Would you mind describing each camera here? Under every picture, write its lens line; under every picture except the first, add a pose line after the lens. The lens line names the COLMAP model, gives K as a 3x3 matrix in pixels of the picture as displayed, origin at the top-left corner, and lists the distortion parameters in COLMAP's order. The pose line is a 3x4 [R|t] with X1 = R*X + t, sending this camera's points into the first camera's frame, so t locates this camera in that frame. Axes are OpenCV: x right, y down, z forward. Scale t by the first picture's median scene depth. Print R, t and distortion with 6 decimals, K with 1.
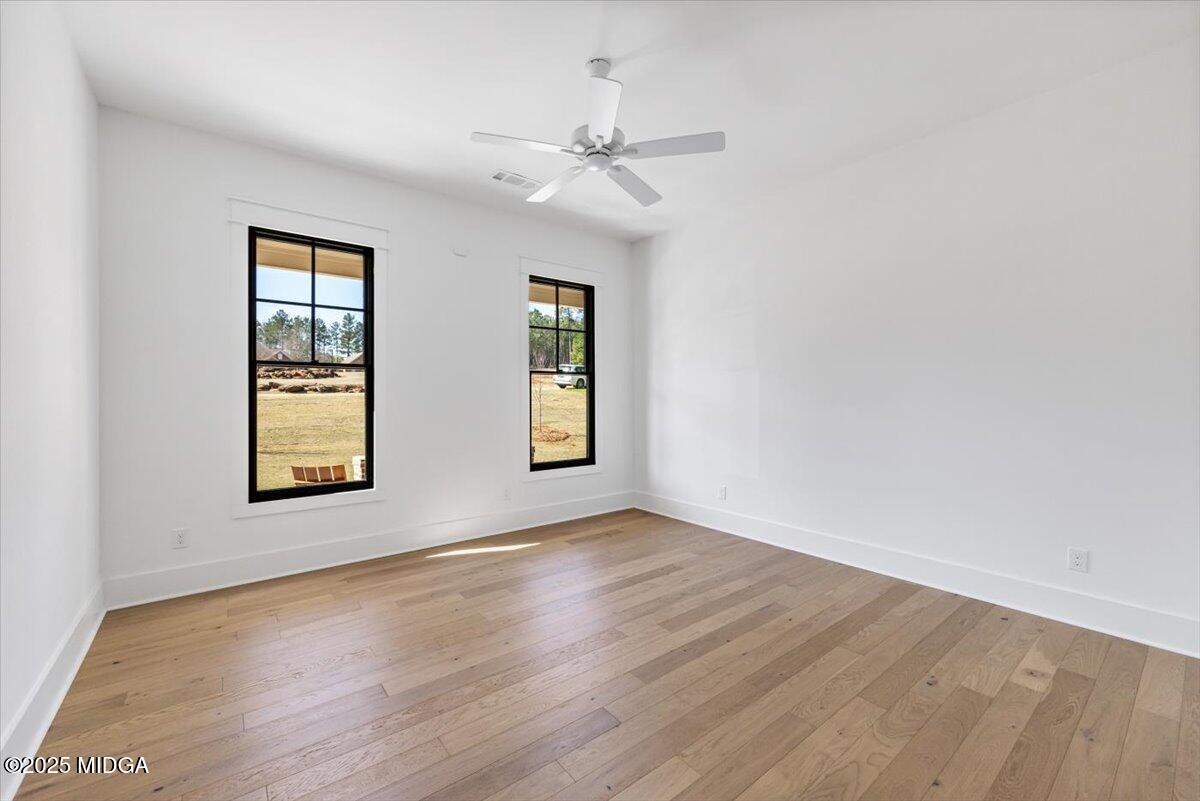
lens RADIAL K [[483.8, 0, 599.4], [0, 483.8, 395.2], [0, 0, 1]] dist [-0.003457, 0.000645]
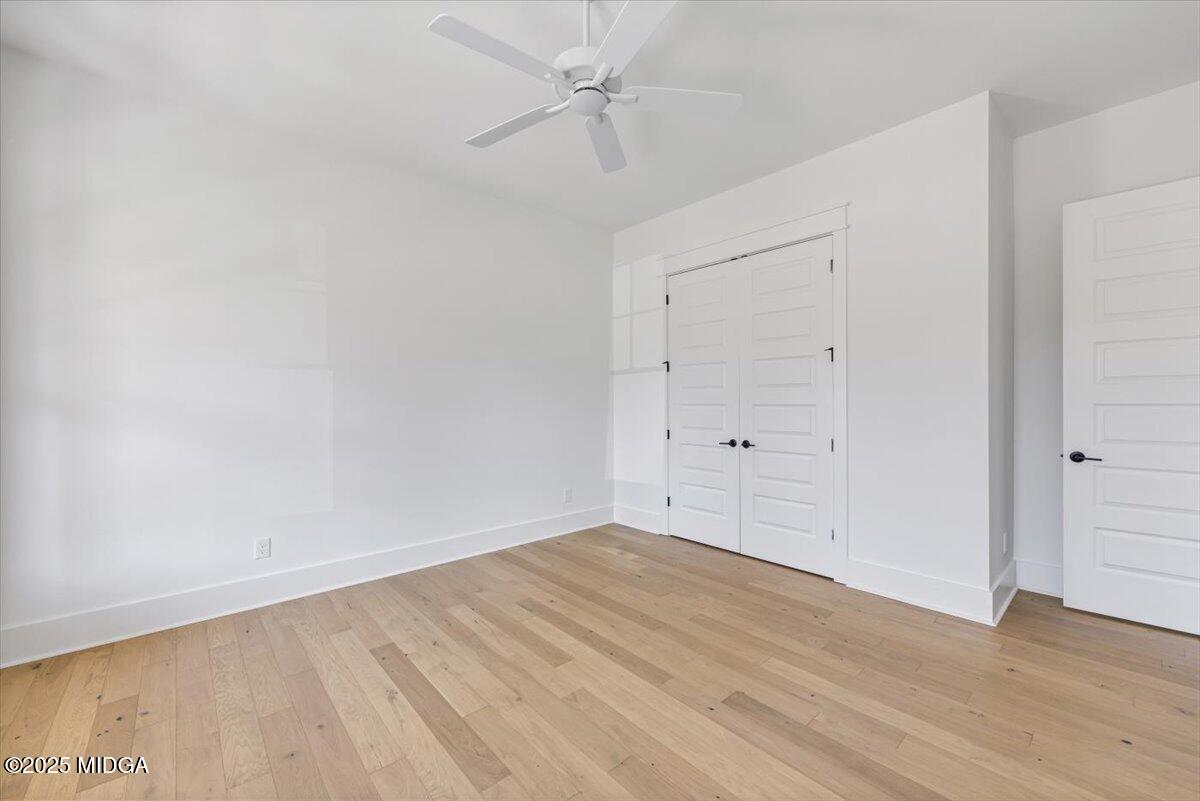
lens RADIAL K [[483.8, 0, 599.5], [0, 483.8, 401.5], [0, 0, 1]] dist [-0.003457, 0.000645]
pose [[-0.057267, 0.000595, 0.998359, -0.703000], [0.009847, 0.999952, -0.000031, 0.006009], [-0.998310, 0.009829, -0.057270, 0.921439]]
